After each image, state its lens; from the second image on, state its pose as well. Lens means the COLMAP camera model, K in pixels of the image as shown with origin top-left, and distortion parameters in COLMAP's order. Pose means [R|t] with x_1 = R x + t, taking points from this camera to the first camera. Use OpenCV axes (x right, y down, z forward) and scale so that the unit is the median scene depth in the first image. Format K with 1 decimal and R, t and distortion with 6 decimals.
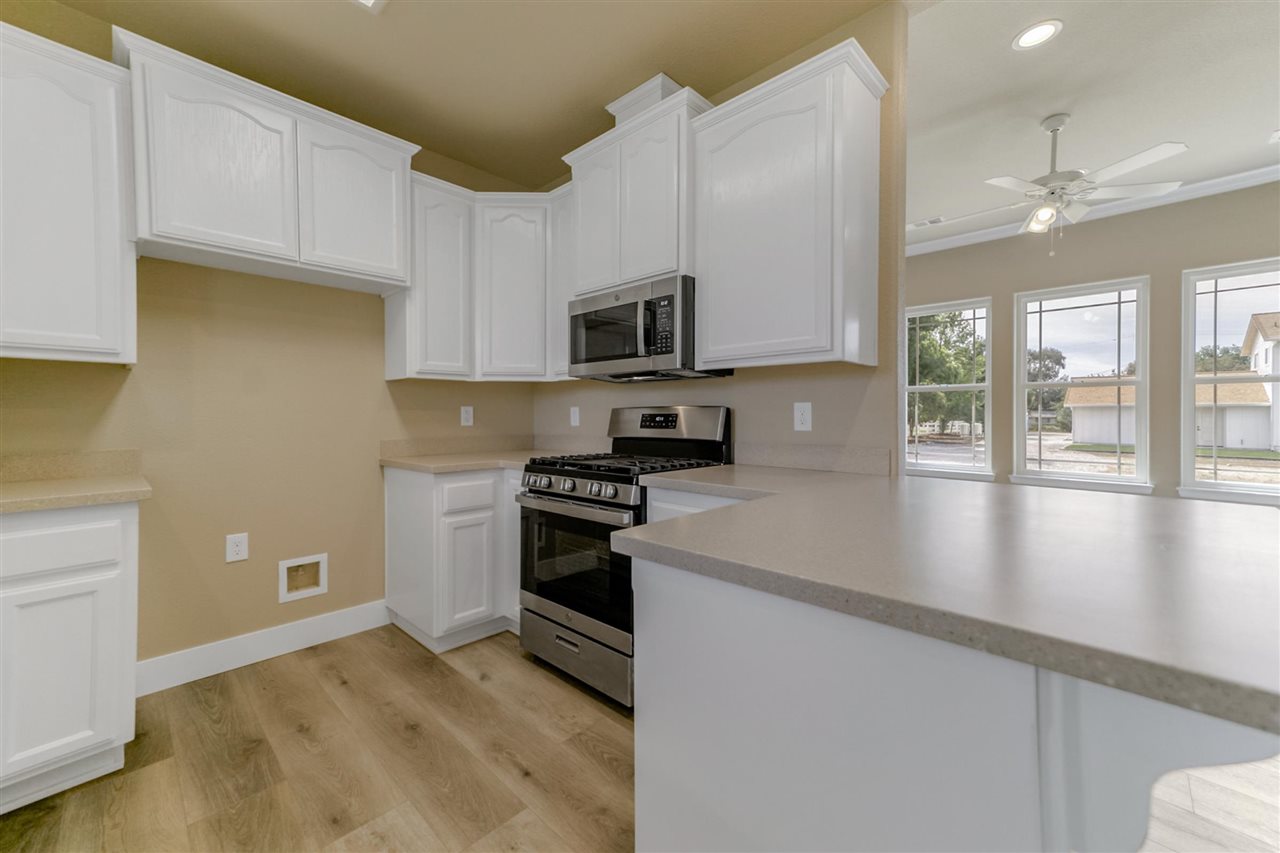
lens RADIAL K [[508.1, 0, 660.1], [0, 508.1, 423.5], [0, 0, 1]] dist [0.021927, 0.006421]
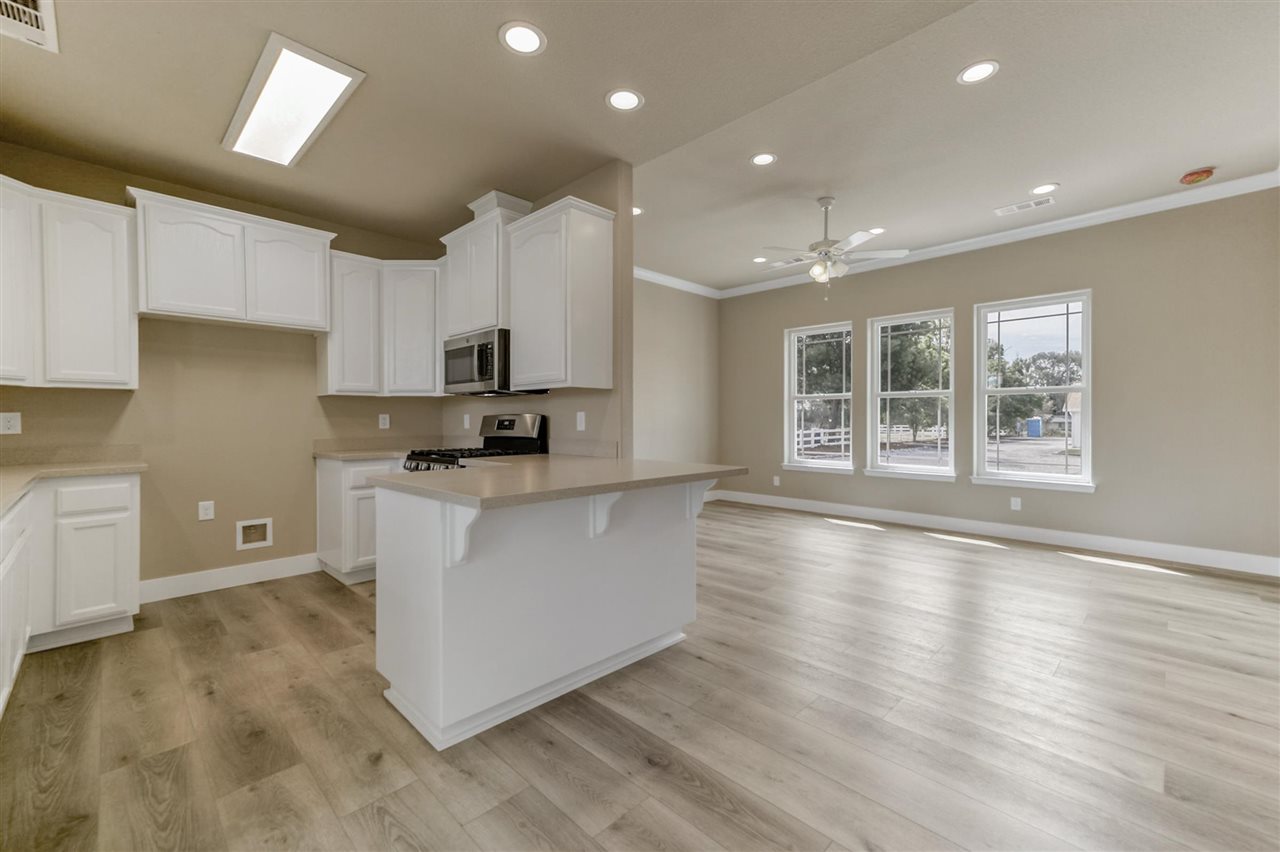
lens RADIAL K [[508.1, 0, 656.8], [0, 508.1, 429.9], [0, 0, 1]] dist [0.021927, 0.006421]
pose [[0.999990, -0.002936, -0.003228, 0.469190], [0.002934, 0.999996, -0.000371, 0.012766], [0.003229, 0.000362, 0.999995, -0.471836]]
